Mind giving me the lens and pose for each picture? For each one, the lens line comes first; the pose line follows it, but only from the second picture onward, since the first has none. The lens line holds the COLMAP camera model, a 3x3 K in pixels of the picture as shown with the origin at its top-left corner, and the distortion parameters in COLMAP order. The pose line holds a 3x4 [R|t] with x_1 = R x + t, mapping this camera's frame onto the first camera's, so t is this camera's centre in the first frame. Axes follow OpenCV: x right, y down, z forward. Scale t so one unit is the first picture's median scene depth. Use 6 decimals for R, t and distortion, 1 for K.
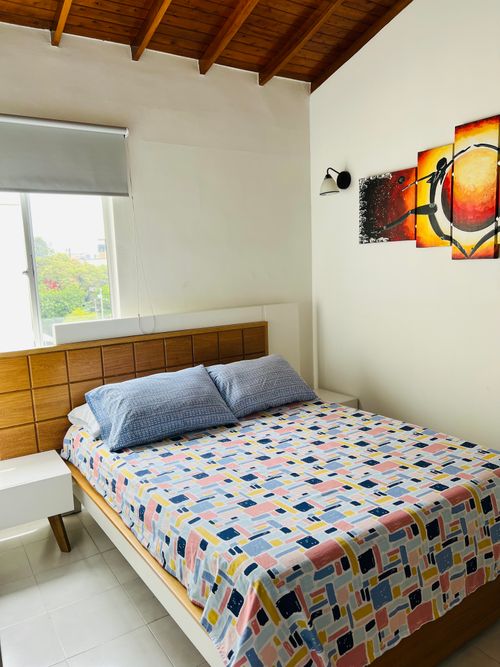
lens RADIAL K [[504.1, 0, 251.4], [0, 504.1, 329.8], [0, 0, 1]] dist [0.030383, -0.005632]
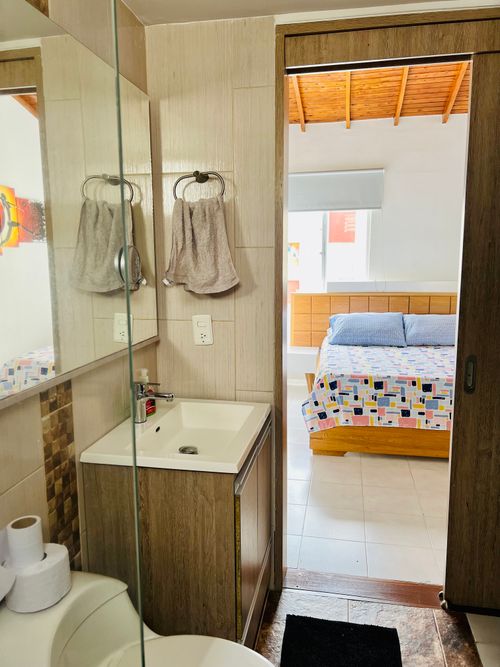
lens RADIAL K [[504.1, 0, 250.6], [0, 504.1, 334.9], [0, 0, 1]] dist [0.030383, -0.005632]
pose [[0.719743, 0.140622, -0.679850, 0.797129], [-0.112937, 0.989943, 0.085198, 0.064812], [0.684993, 0.015460, 0.728386, -0.624254]]
